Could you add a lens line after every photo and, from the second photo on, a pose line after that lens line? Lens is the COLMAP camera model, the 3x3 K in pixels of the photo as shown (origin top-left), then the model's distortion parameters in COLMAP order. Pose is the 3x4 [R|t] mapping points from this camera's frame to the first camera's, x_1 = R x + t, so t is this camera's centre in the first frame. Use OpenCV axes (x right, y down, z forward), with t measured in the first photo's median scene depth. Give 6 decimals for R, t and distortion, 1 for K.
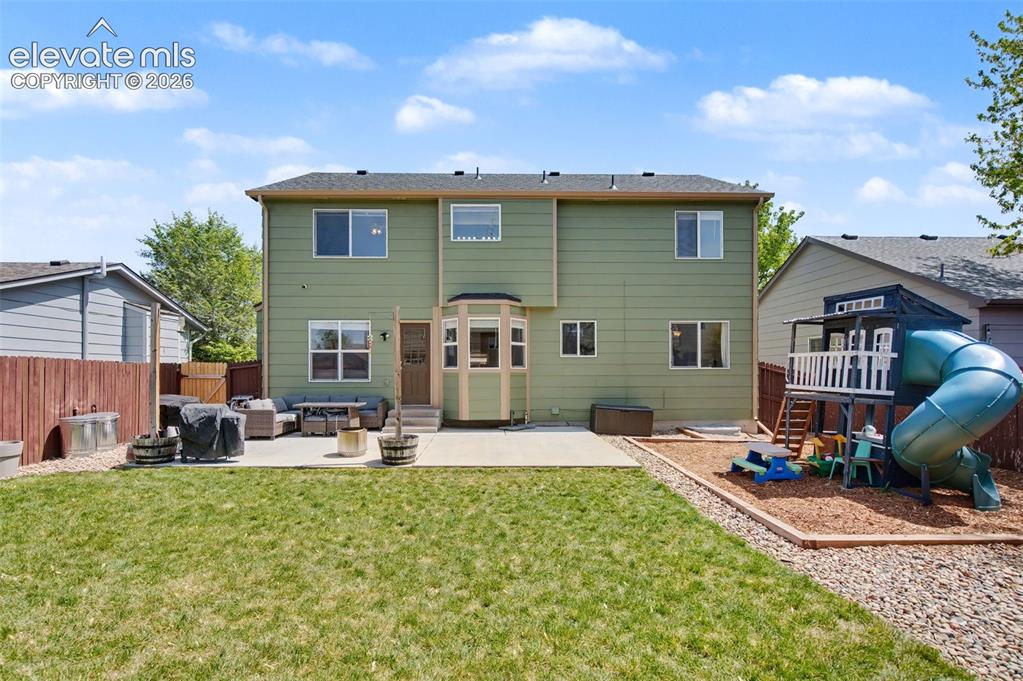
lens RADIAL K [[492.8, 0, 515.5], [0, 492.8, 378.2], [0, 0, 1]] dist [-0.001906, 0.000502]
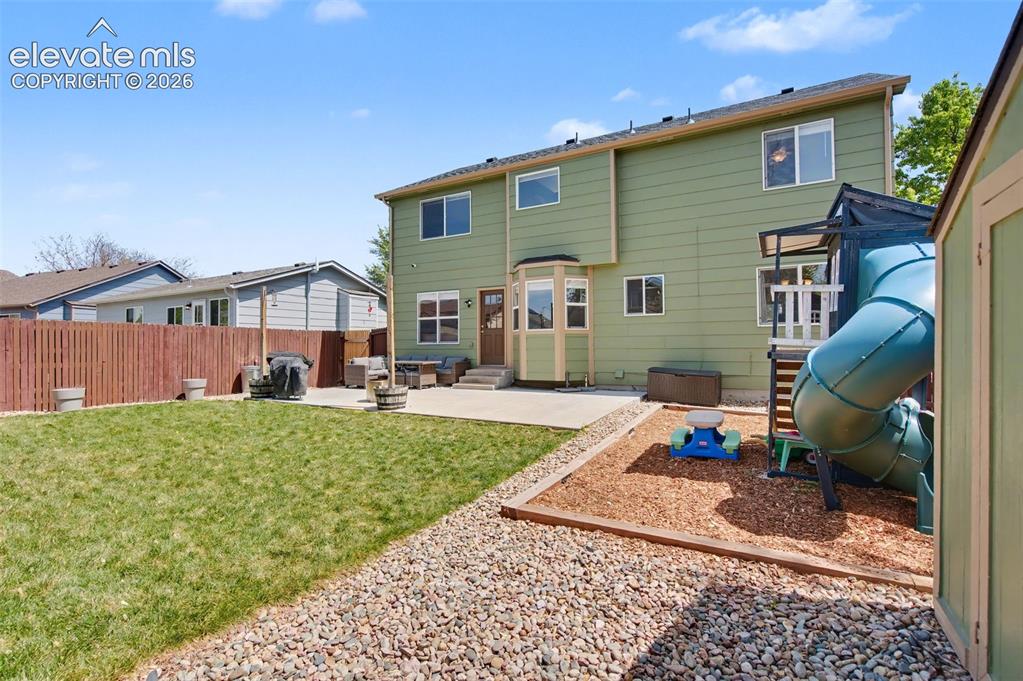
lens RADIAL K [[488.4, 0, 506.3], [0, 488.4, 338.4], [0, 0, 1]] dist [0.001173, 0.000651]
pose [[0.852741, -0.011628, -0.522204, 0.388661], [-0.000602, 0.999730, -0.023244, 0.020389], [0.522333, 0.020136, 0.852504, 0.098784]]
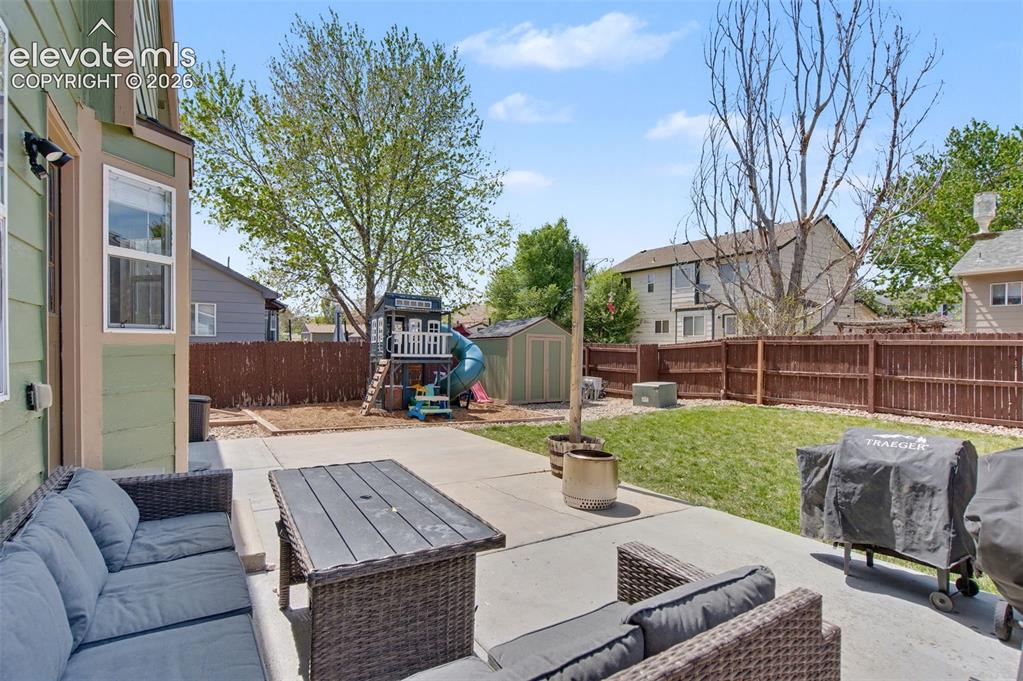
lens RADIAL K [[488.4, 0, 506.3], [0, 488.4, 338.4], [0, 0, 1]] dist [0.001173, 0.000651]
pose [[-0.502188, -0.004300, 0.864748, -0.537197], [-0.000629, 0.999989, 0.004607, -0.025174], [-0.864758, 0.001769, -0.502185, 0.964676]]
